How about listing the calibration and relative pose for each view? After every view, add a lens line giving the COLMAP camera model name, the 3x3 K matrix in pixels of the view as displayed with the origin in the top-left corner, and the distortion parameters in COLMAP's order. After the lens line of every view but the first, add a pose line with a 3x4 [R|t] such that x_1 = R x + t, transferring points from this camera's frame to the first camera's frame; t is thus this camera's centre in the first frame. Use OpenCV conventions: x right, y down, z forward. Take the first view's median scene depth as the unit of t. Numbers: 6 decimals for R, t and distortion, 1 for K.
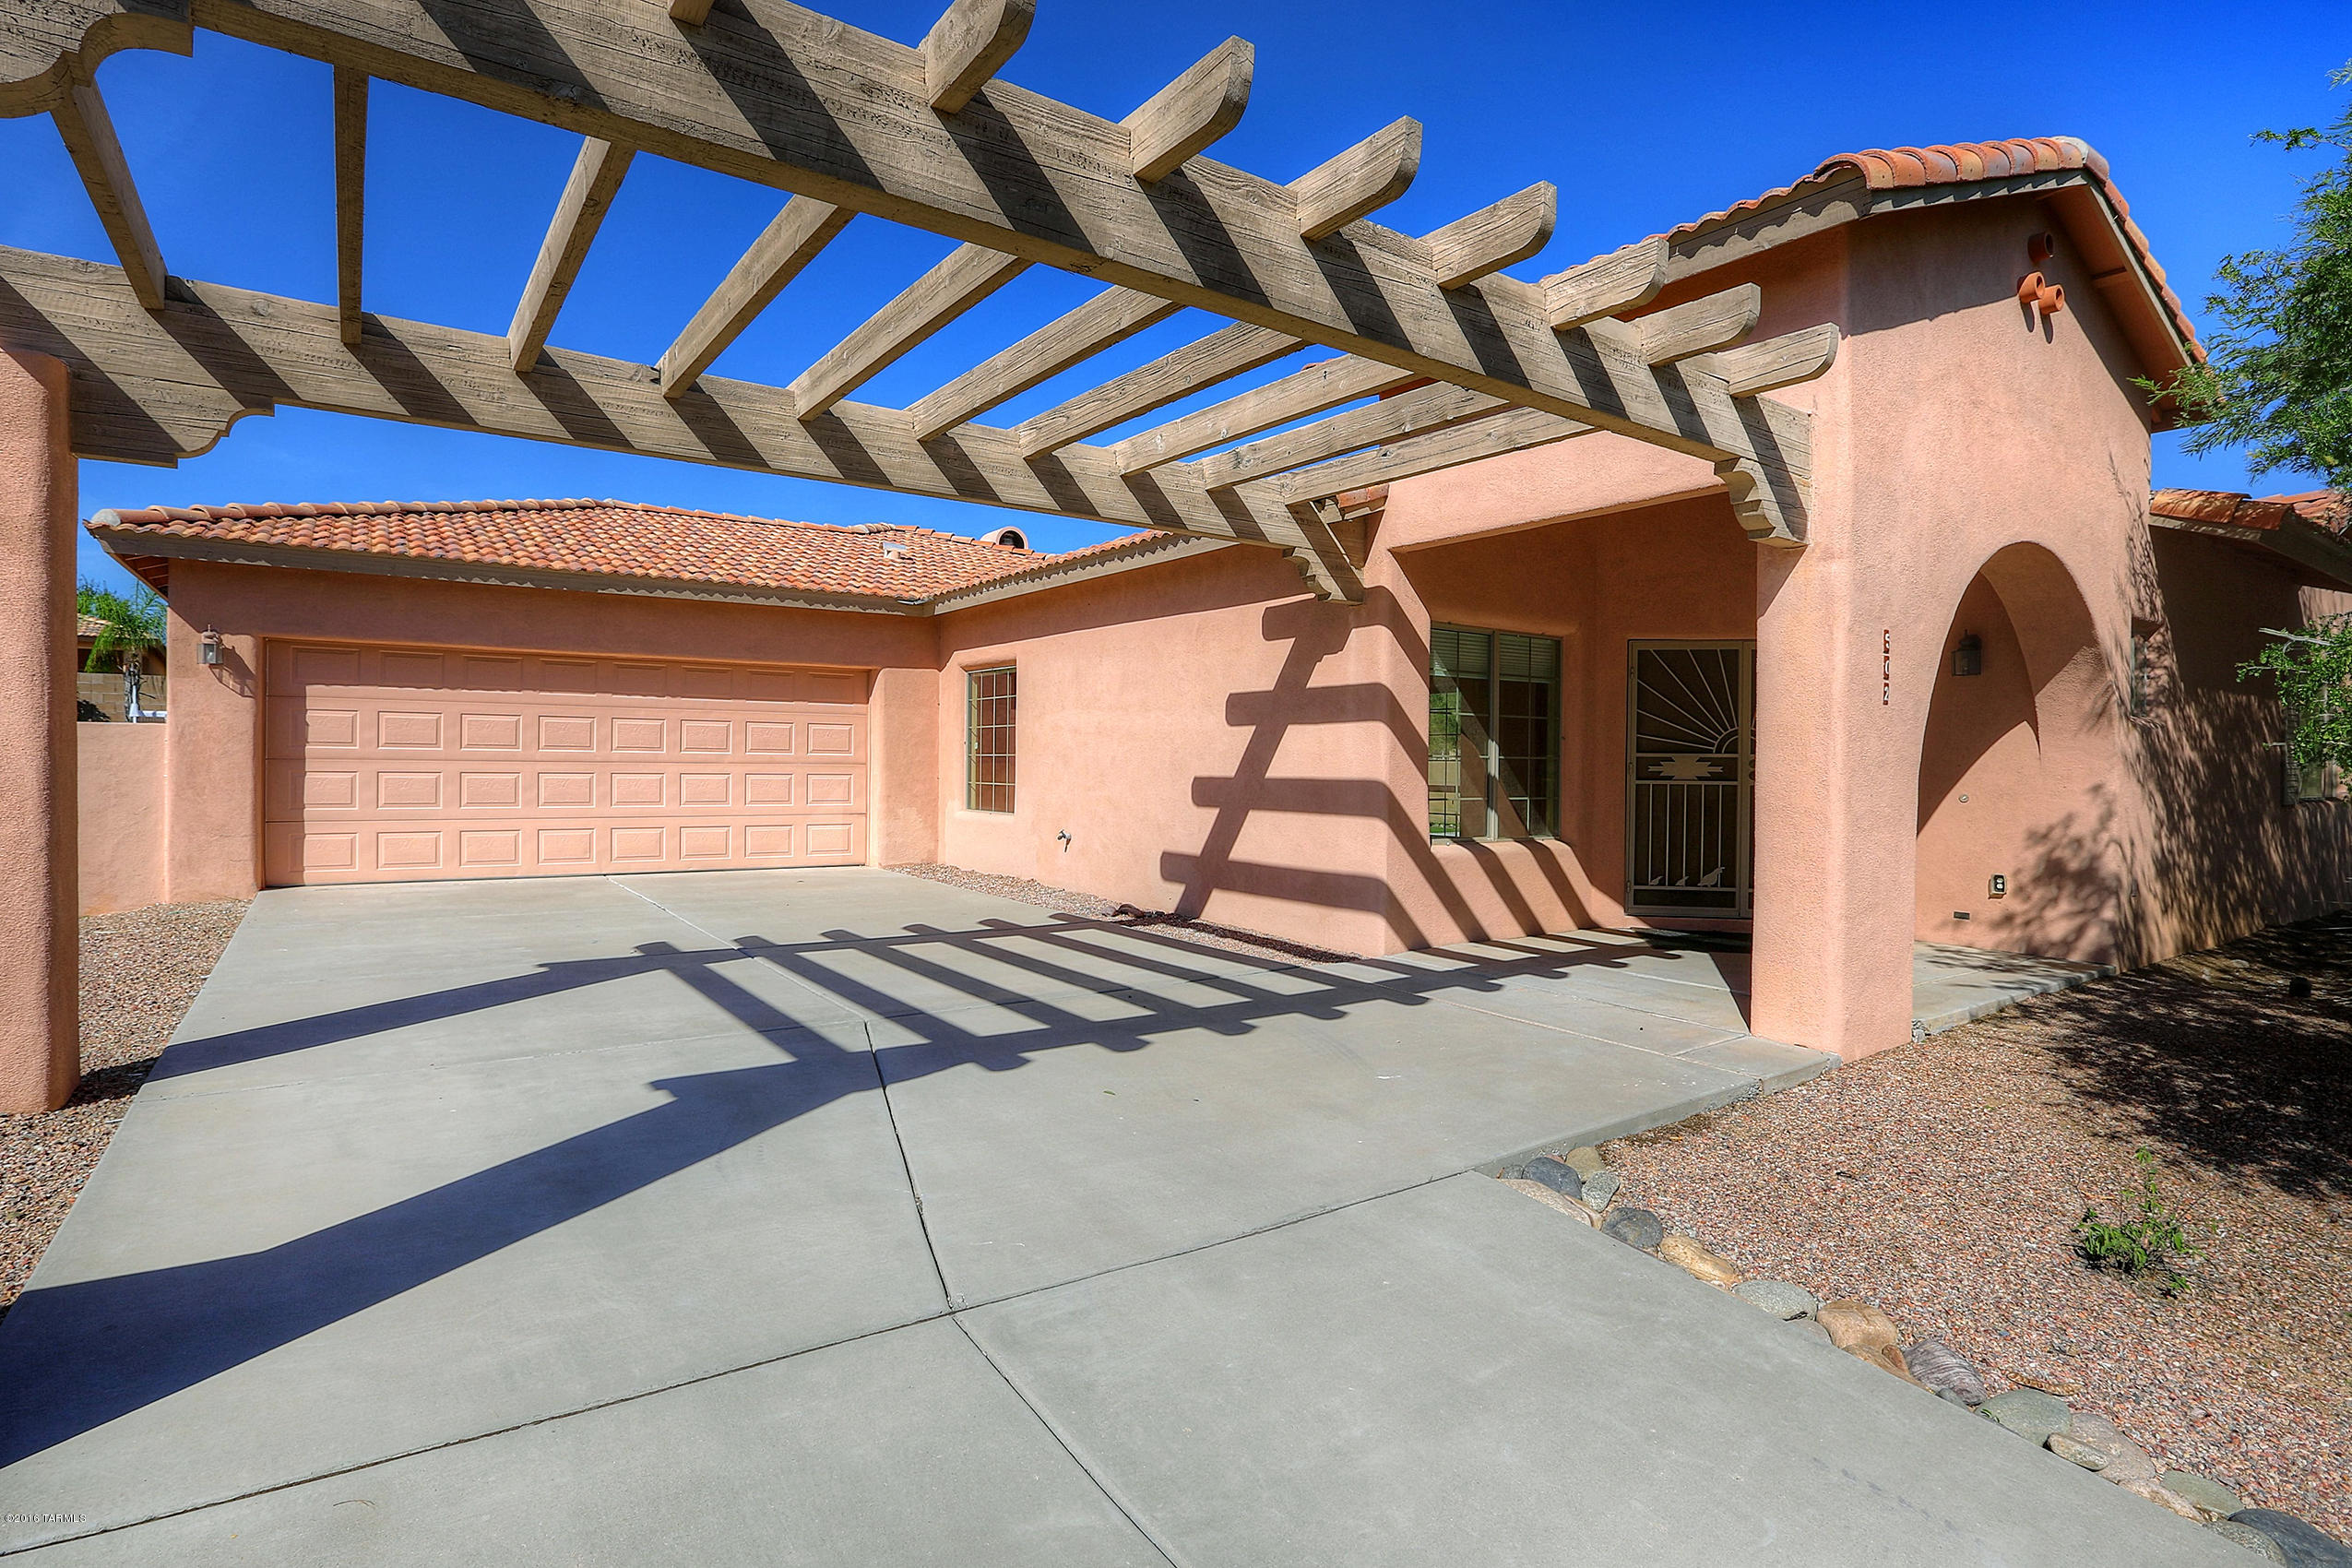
lens RADIAL K [[1103.9, 0, 1176.0], [0, 1103.9, 784.0], [0, 0, 1]] dist [0.002099, 0.000166]
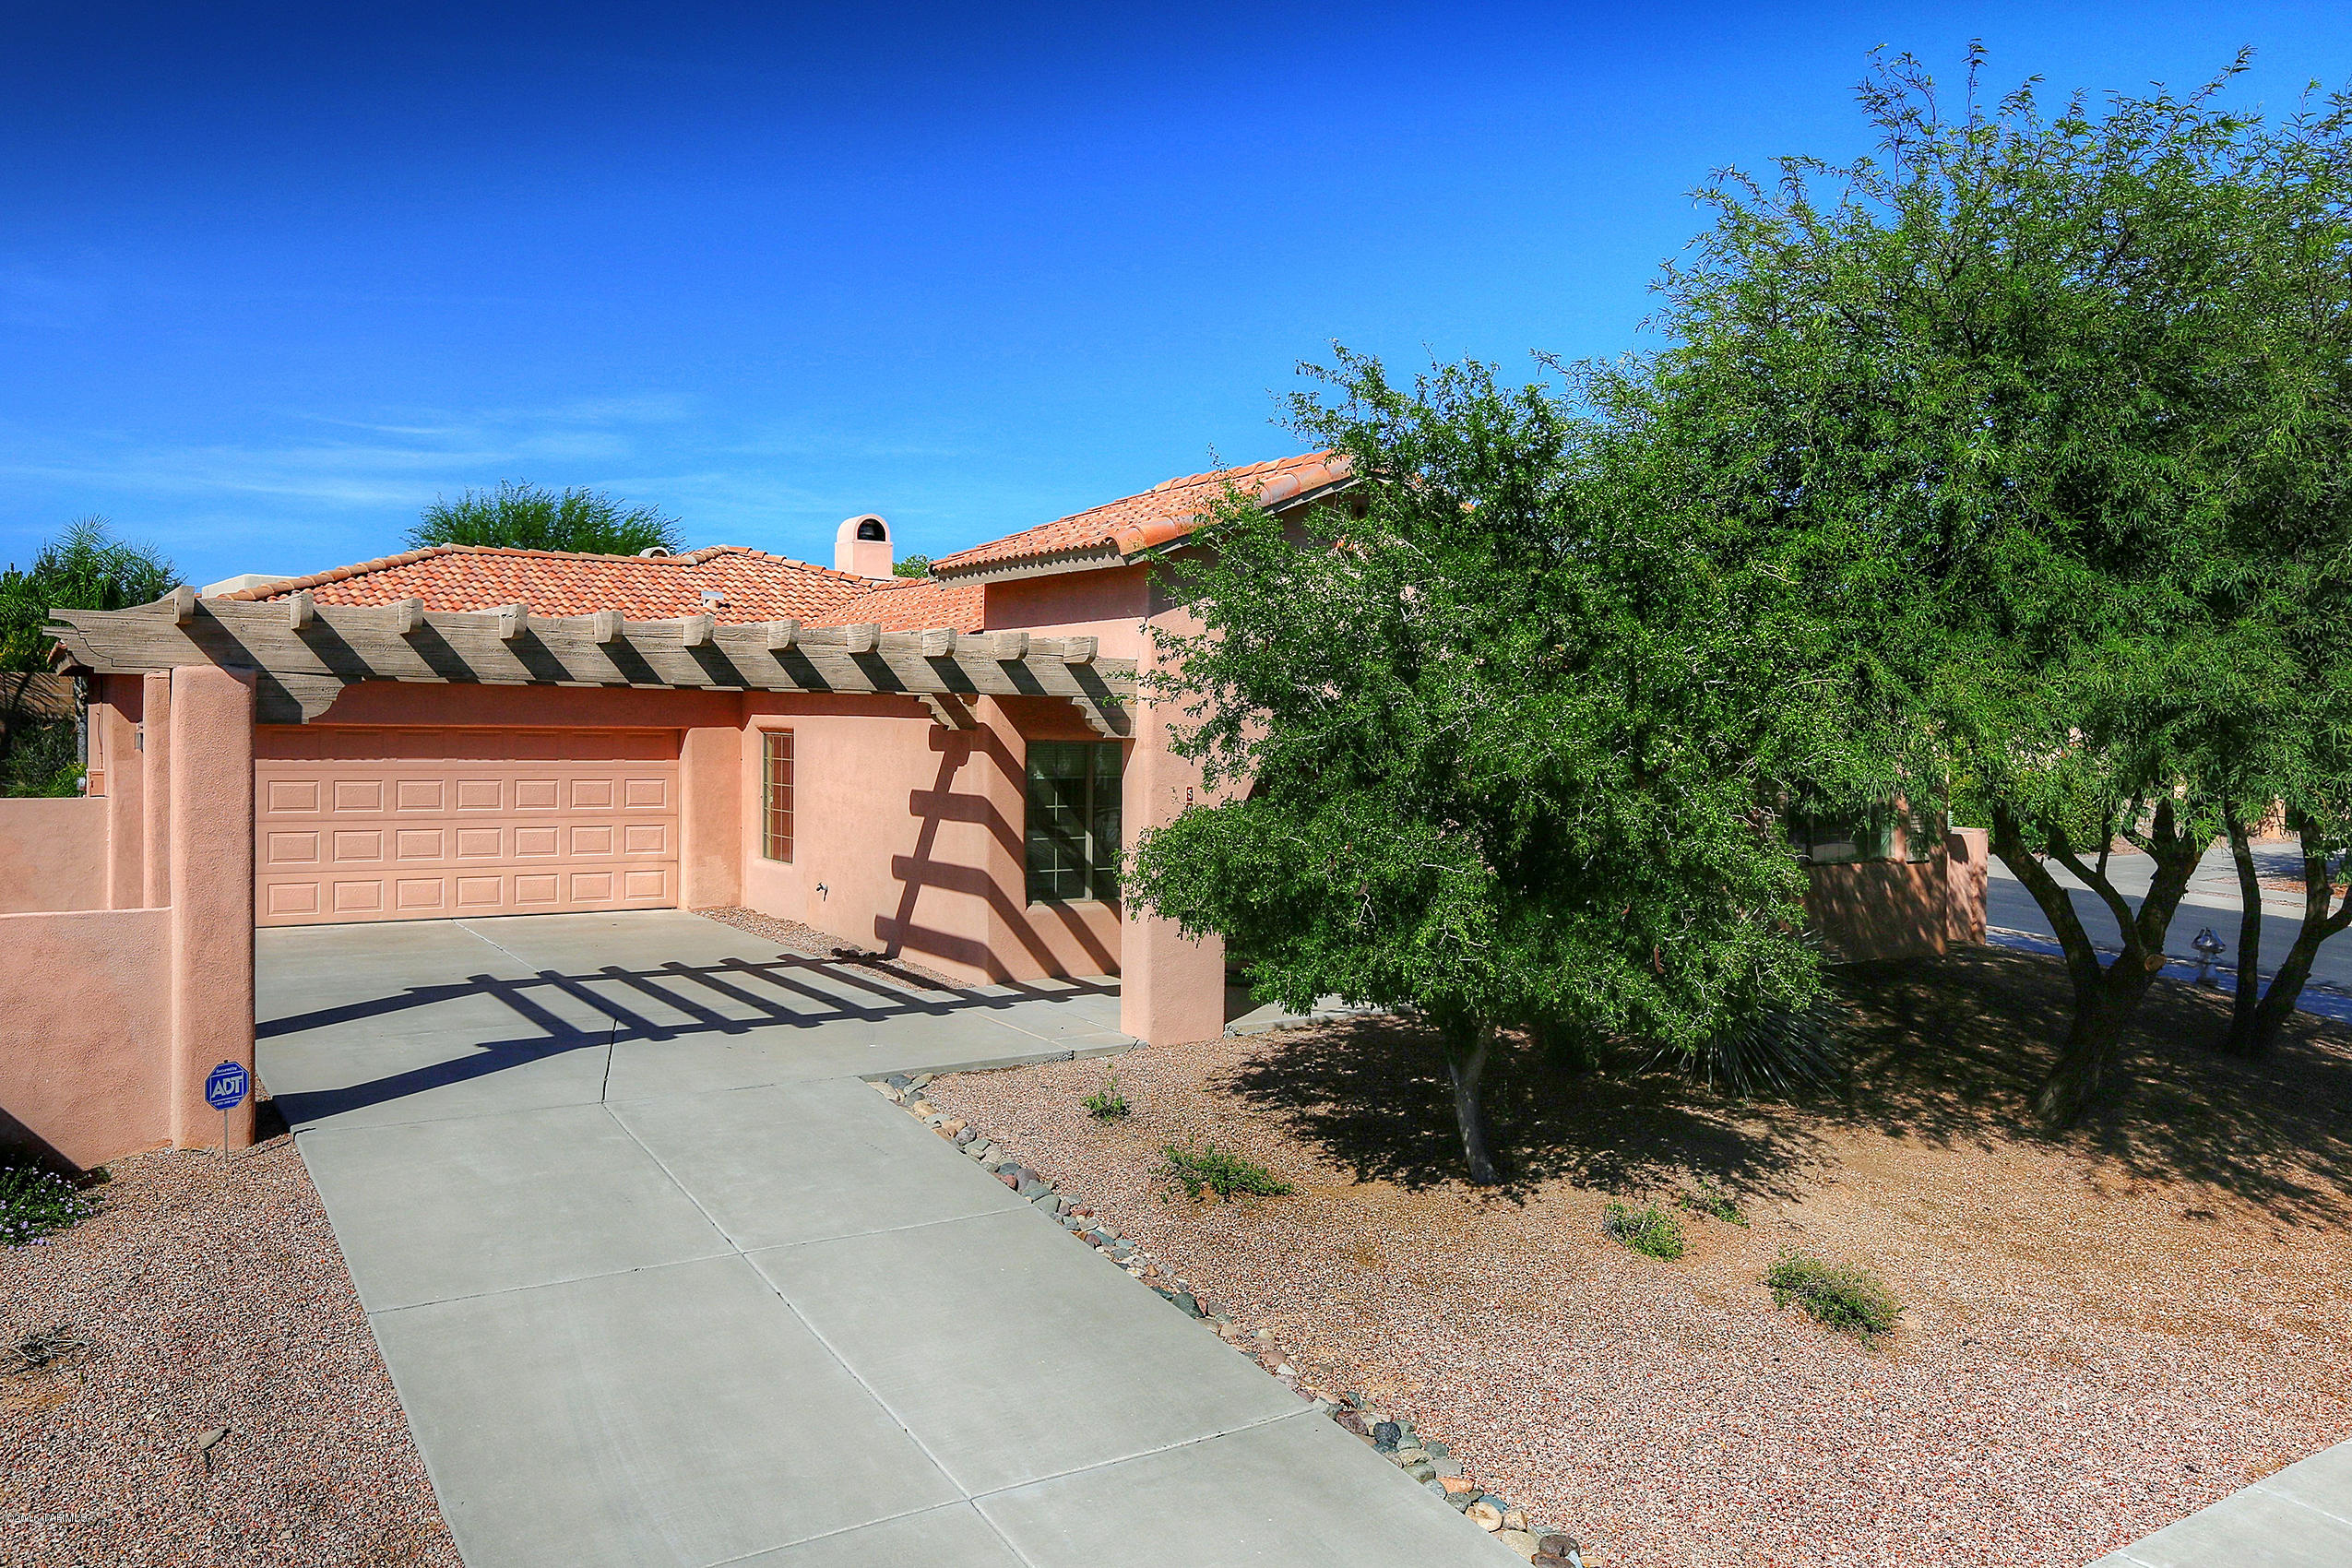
lens RADIAL K [[1697.3, 0, 1176.0], [0, 1697.3, 784.0], [0, 0, 1]] dist [-0.113469, 0.159849]
pose [[0.997920, -0.007982, -0.063962, 0.377352], [0.009714, 0.999593, 0.026818, -0.105372], [0.063722, -0.027383, 0.997592, -0.744481]]
